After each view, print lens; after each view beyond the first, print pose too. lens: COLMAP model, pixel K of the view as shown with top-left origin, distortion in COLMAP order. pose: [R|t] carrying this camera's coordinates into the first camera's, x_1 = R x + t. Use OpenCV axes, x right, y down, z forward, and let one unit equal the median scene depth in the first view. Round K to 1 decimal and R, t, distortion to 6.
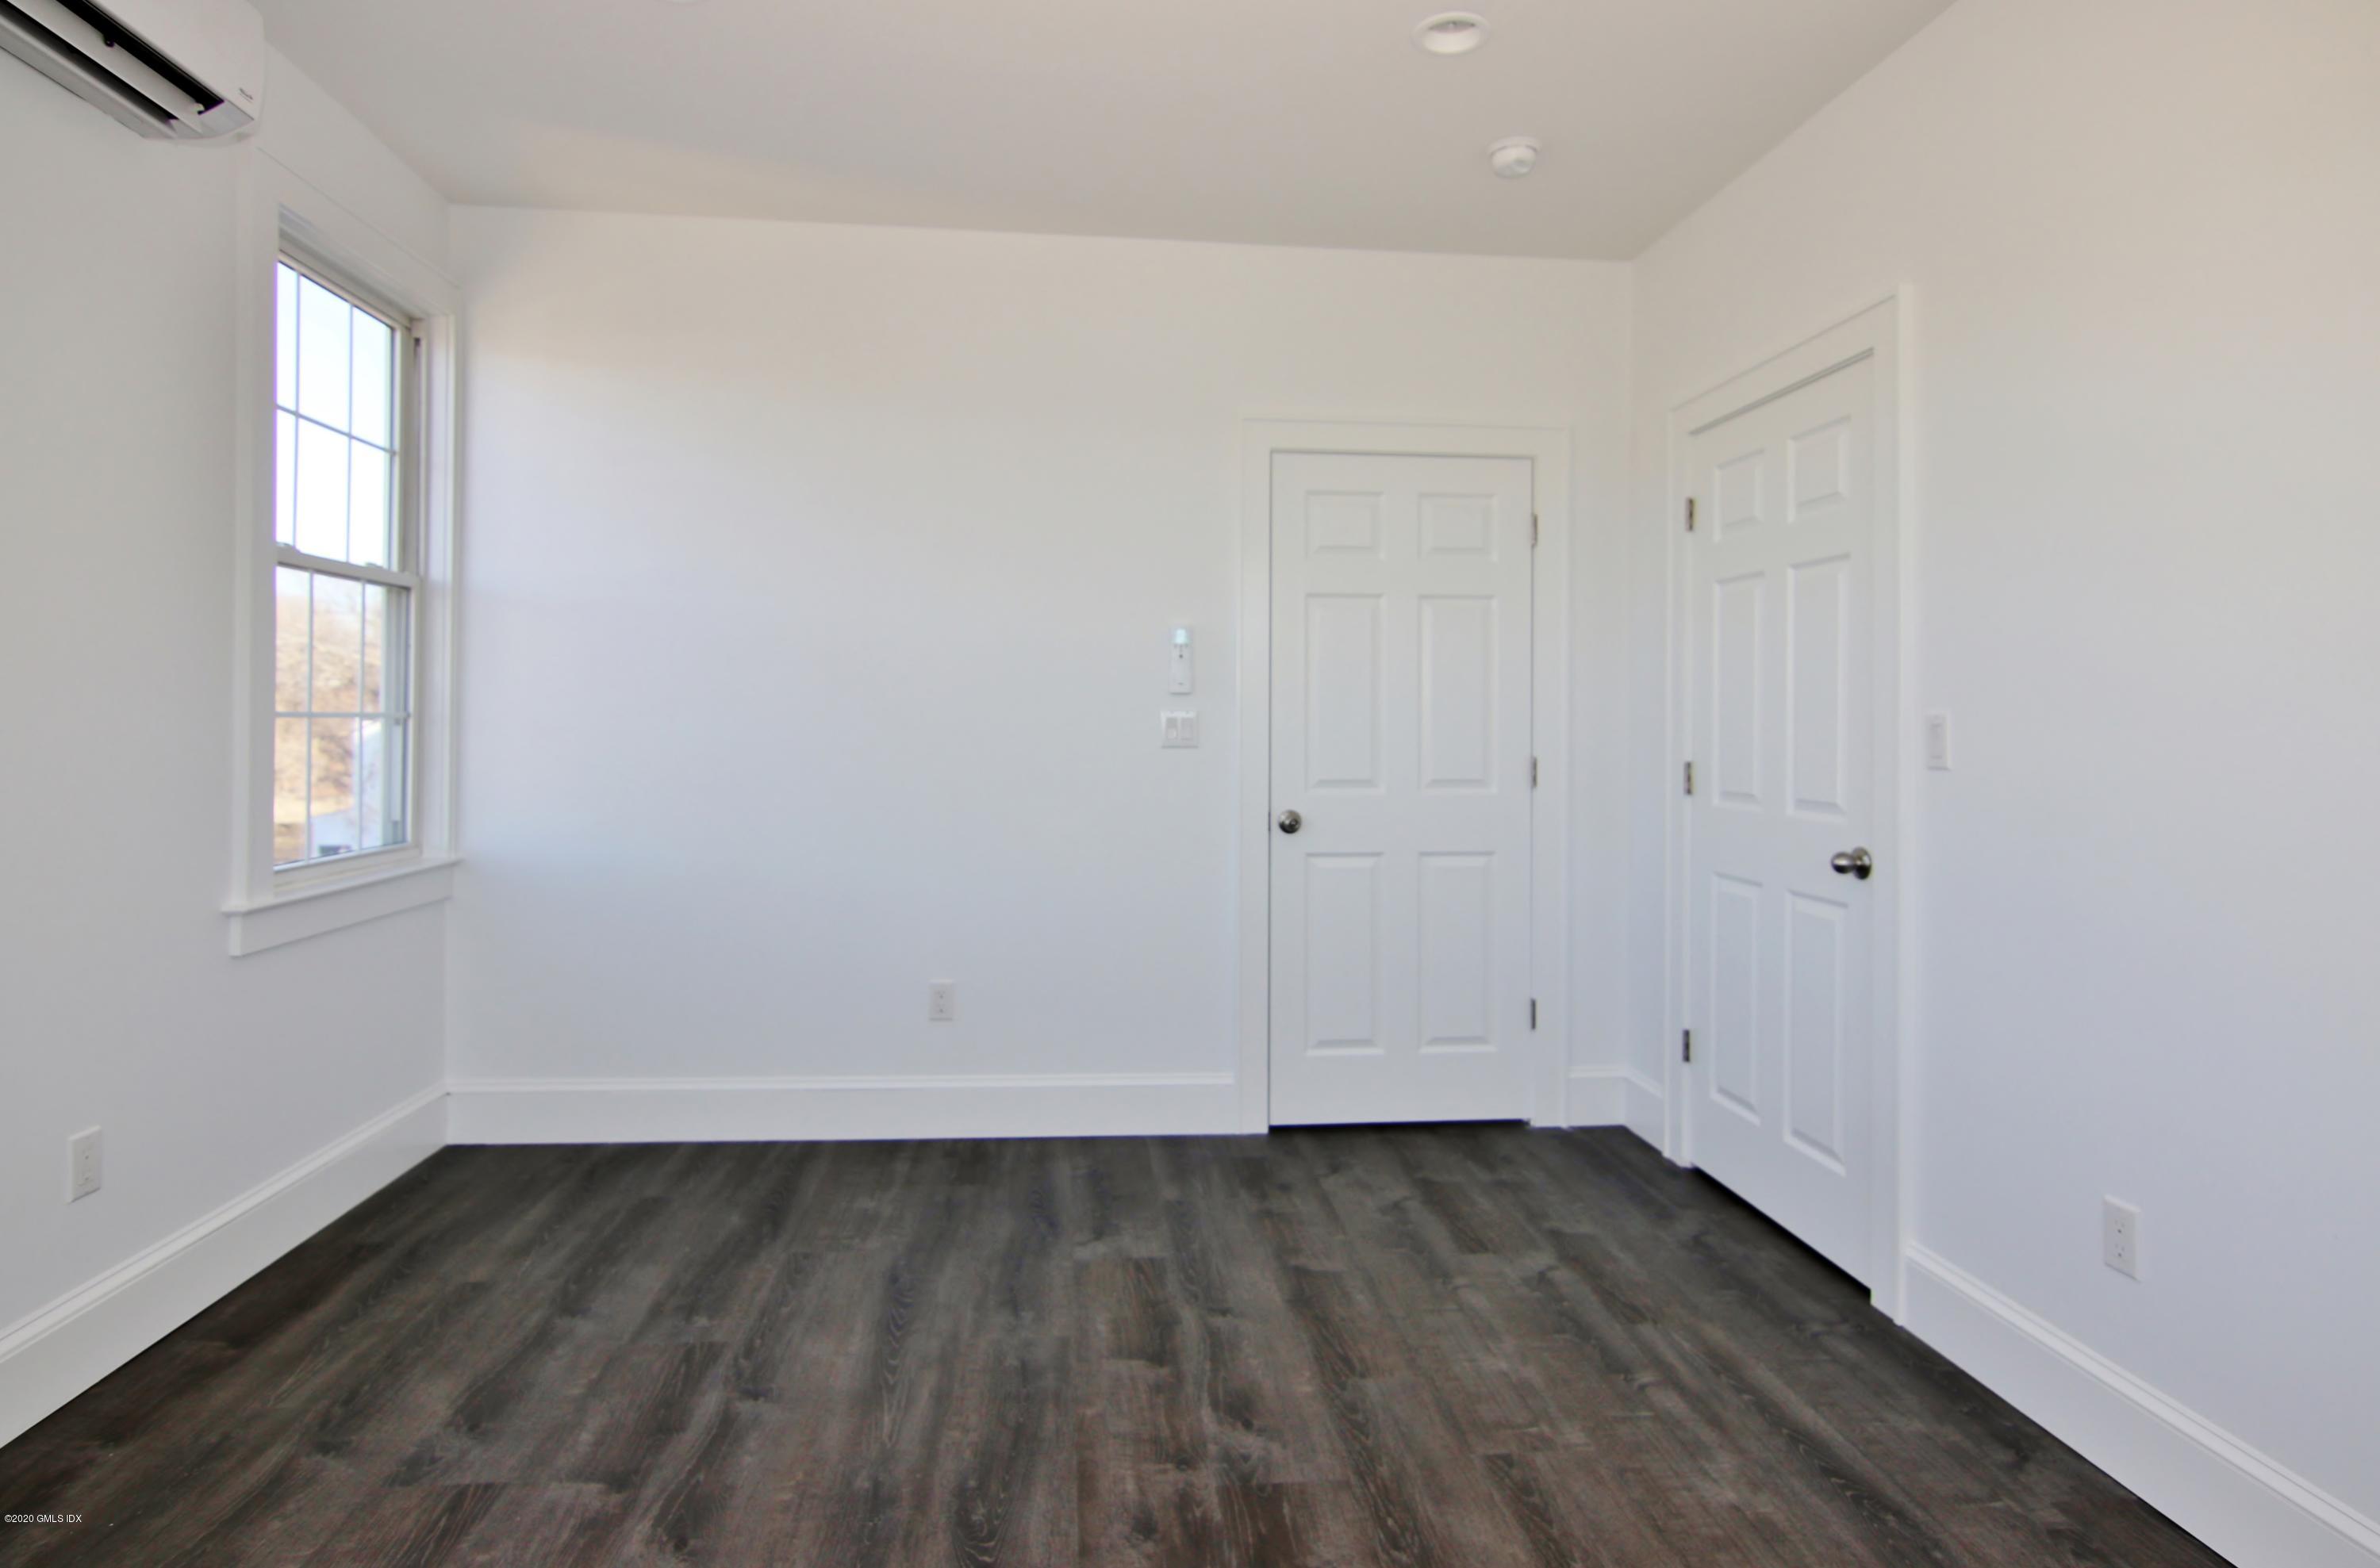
lens RADIAL K [[1250.1, 0, 1192.6], [0, 1250.1, 700.7], [0, 0, 1]] dist [0.001141, 0.001103]
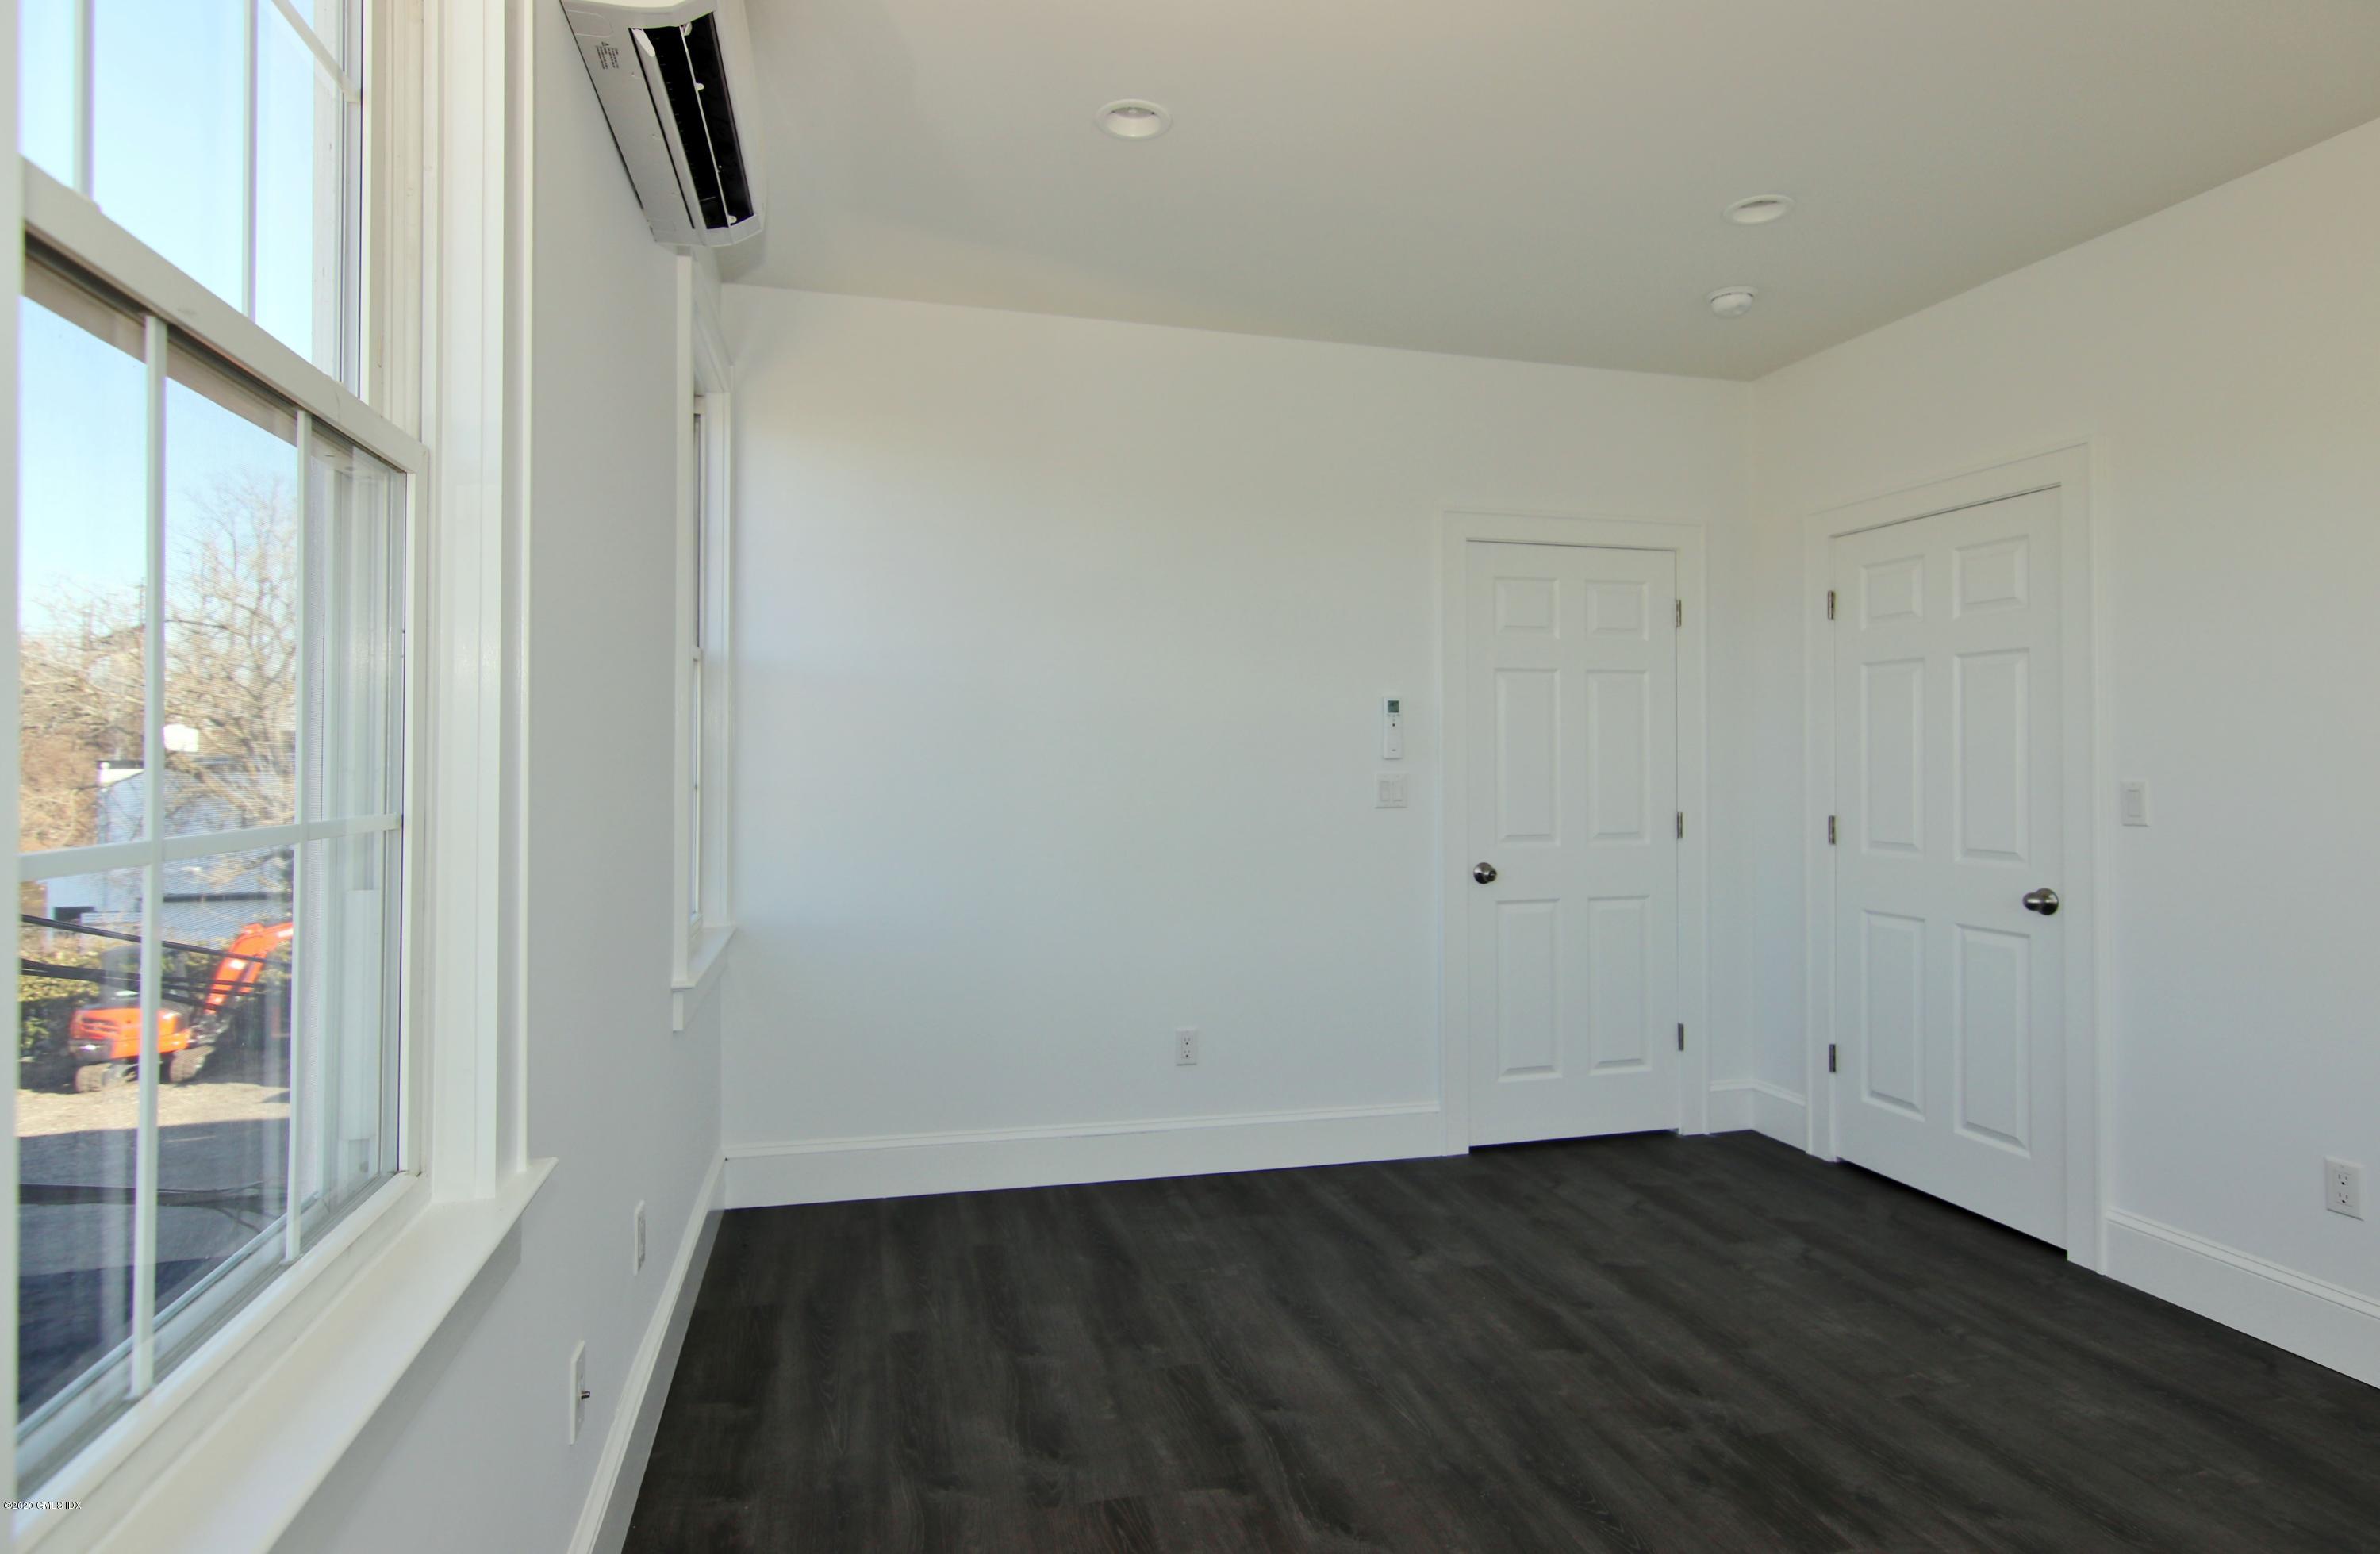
lens RADIAL K [[1239.0, 0, 1192.3], [0, 1239.0, 732.9], [0, 0, 1]] dist [-0.003968, 0.006755]
pose [[0.987065, -0.001912, 0.160312, -0.486748], [0.002706, 0.999985, -0.004732, -0.032030], [-0.160300, 0.005104, 0.987055, -0.066291]]
